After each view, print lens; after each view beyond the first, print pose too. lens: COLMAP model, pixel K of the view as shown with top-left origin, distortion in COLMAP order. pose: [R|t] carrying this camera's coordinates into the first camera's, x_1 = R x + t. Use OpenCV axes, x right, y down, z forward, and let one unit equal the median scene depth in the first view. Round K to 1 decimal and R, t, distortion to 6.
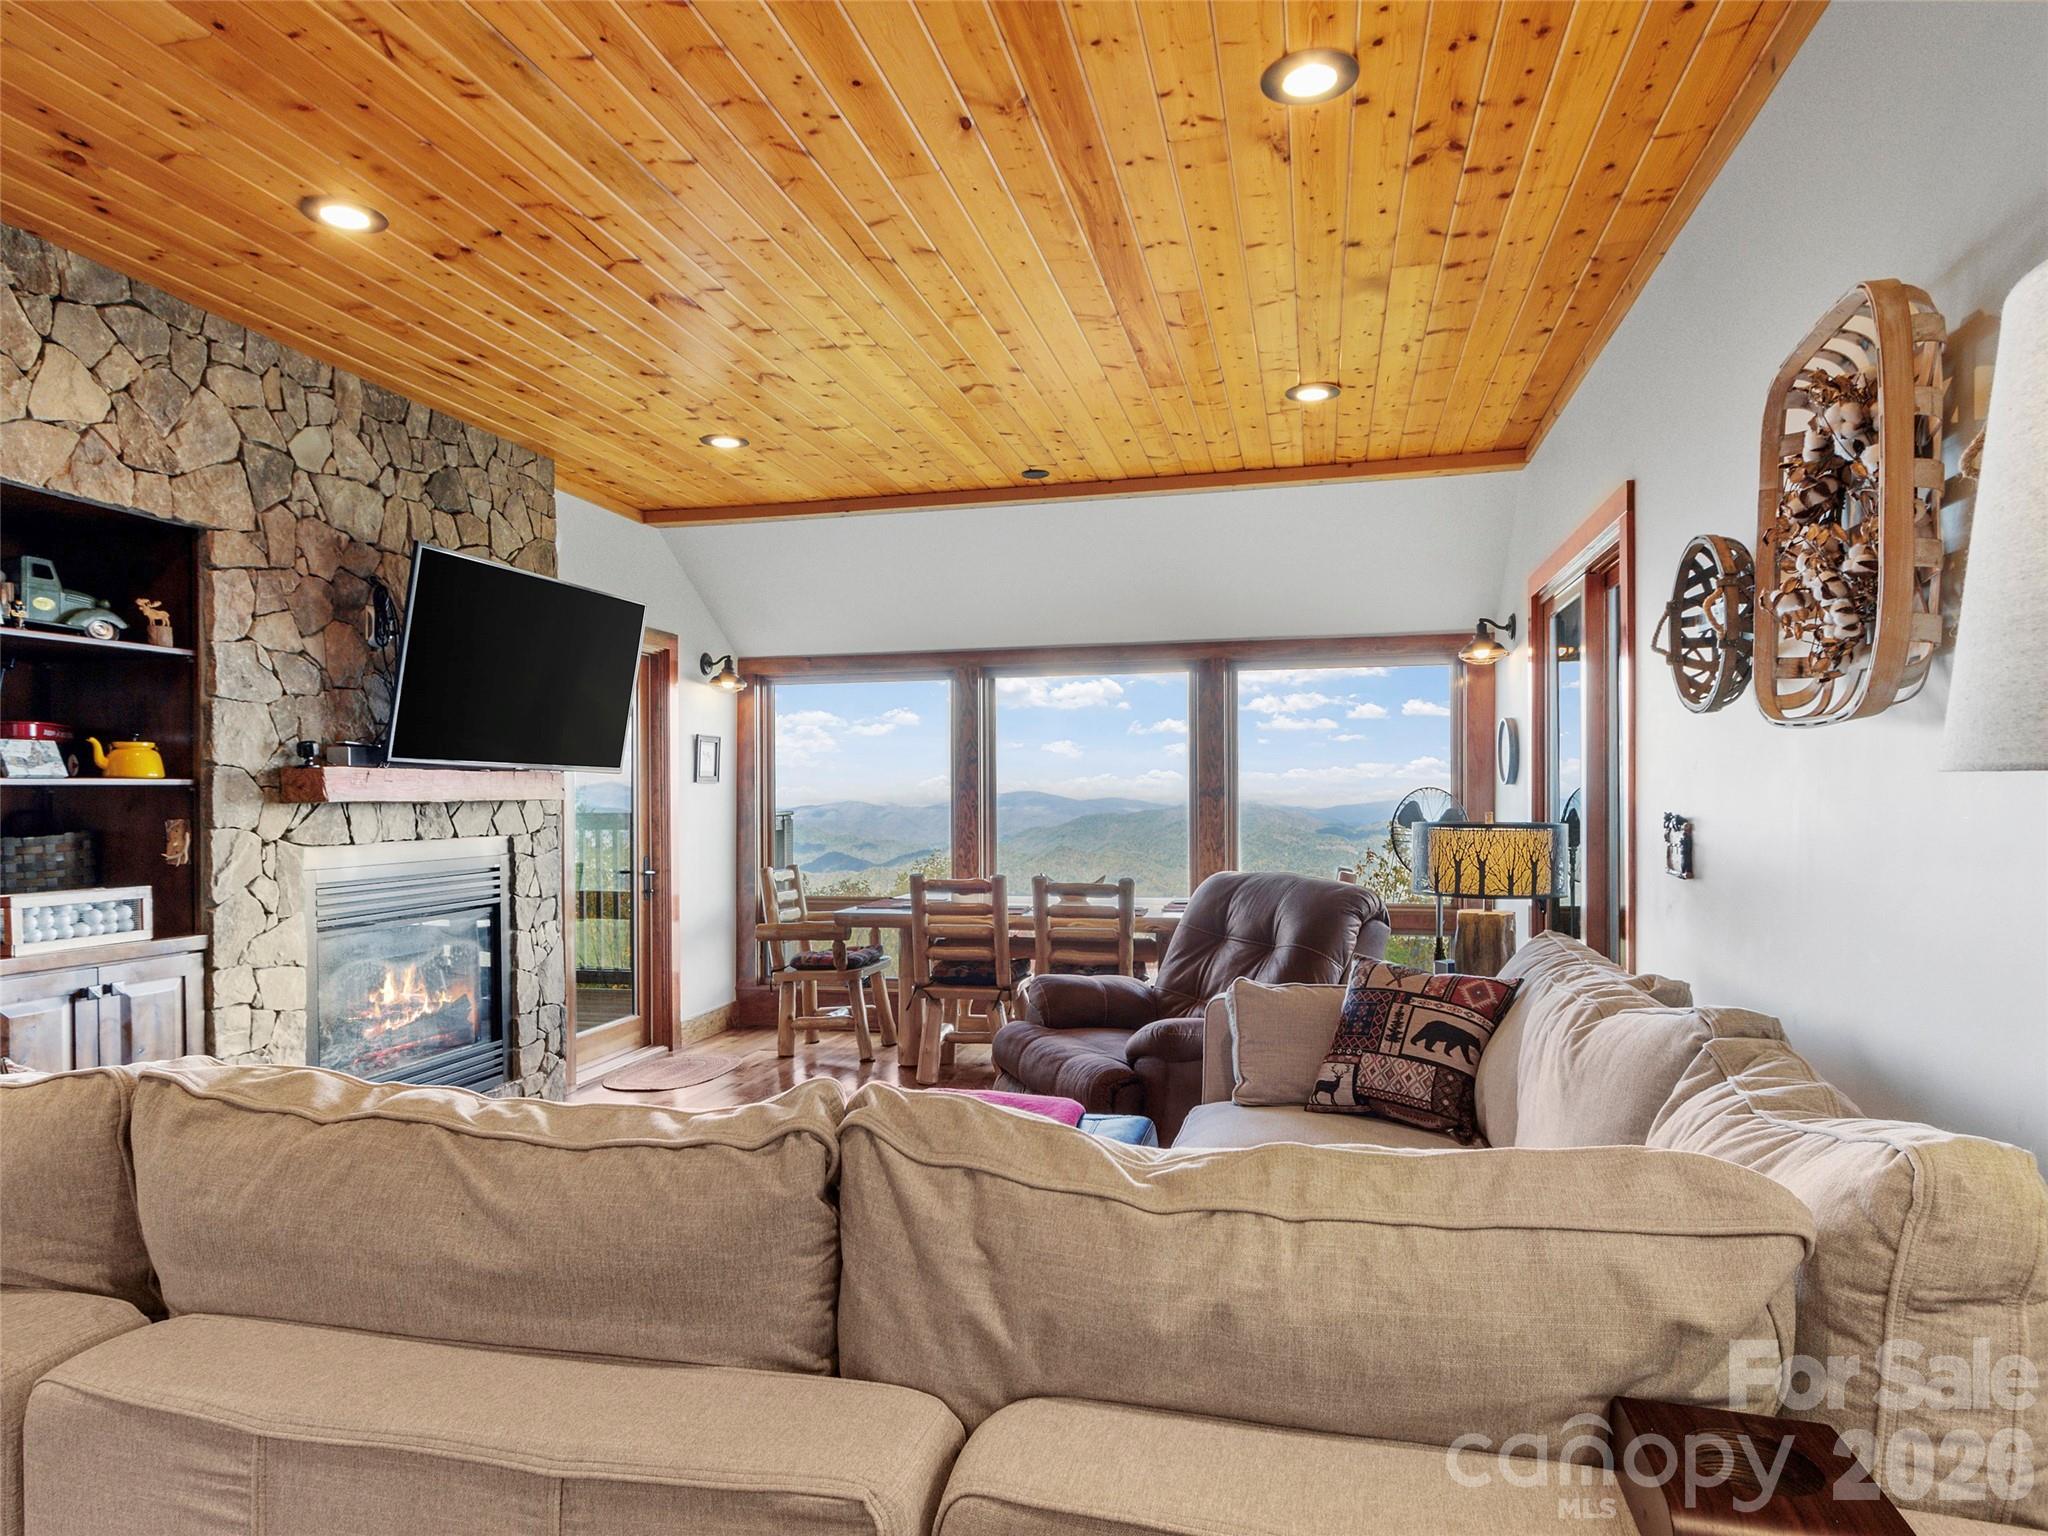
lens RADIAL K [[1198.1, 0, 1018.4], [0, 1198.1, 799.8], [0, 0, 1]] dist [-0.000436, -0.001204]
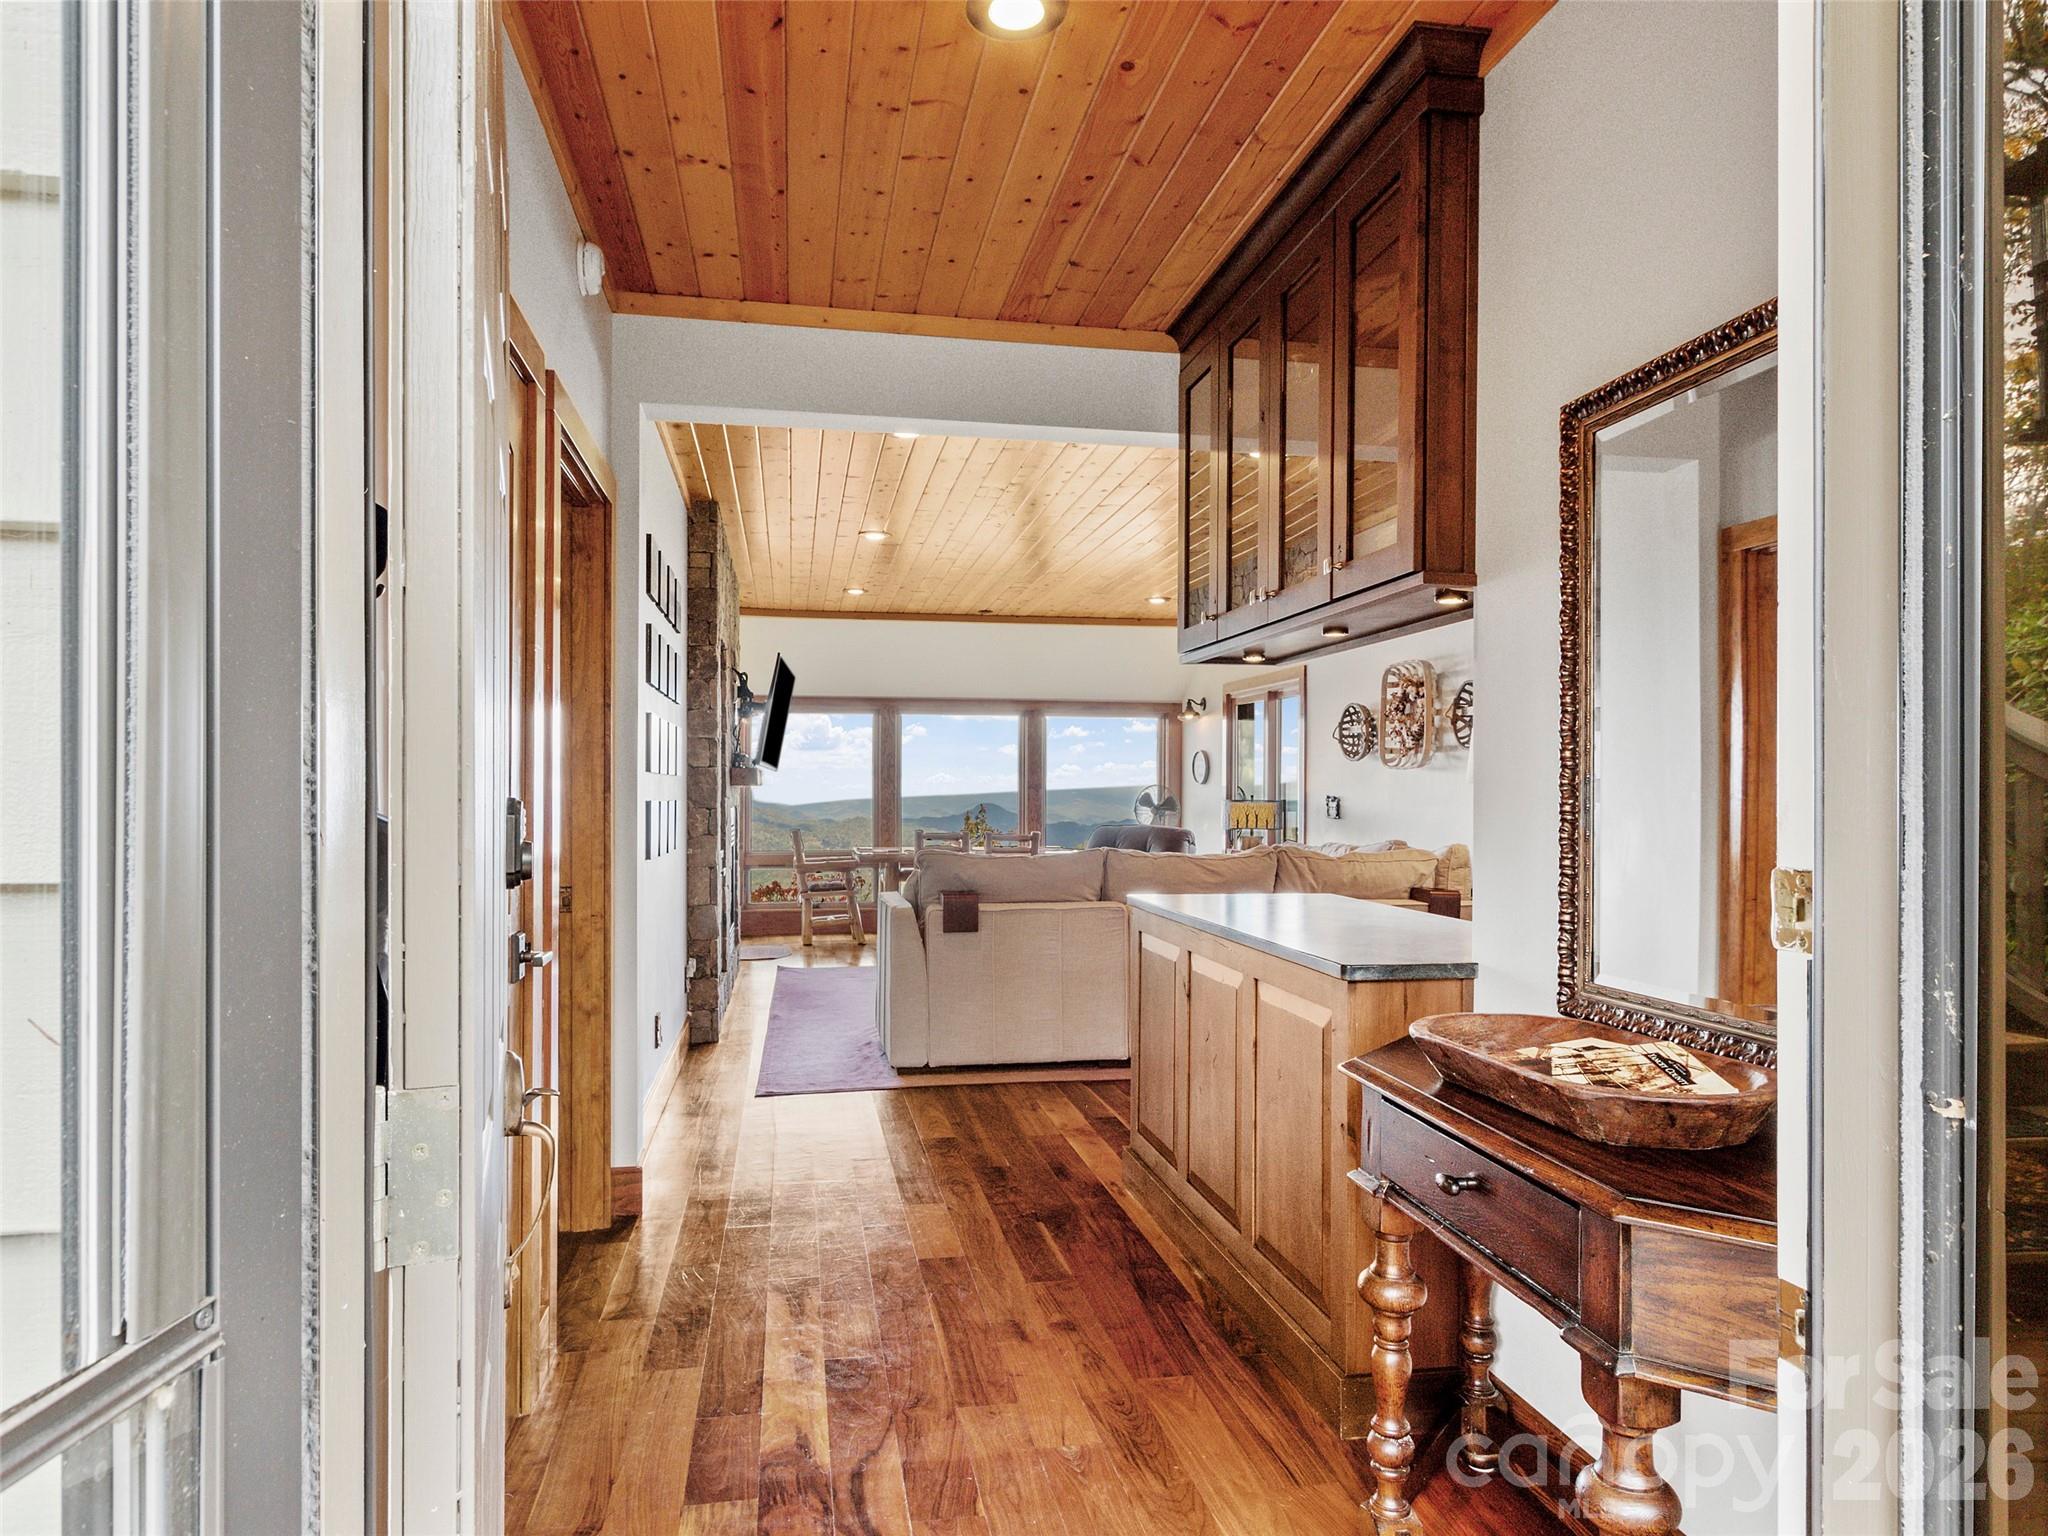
lens RADIAL K [[1198.1, 0, 1018.4], [0, 1198.1, 799.8], [0, 0, 1]] dist [-0.000436, -0.001204]
pose [[0.904728, 0.005990, 0.425949, -1.349812], [-0.006565, 0.999978, -0.000118, 0.029094], [-0.425940, -0.002690, 0.904747, -1.256867]]
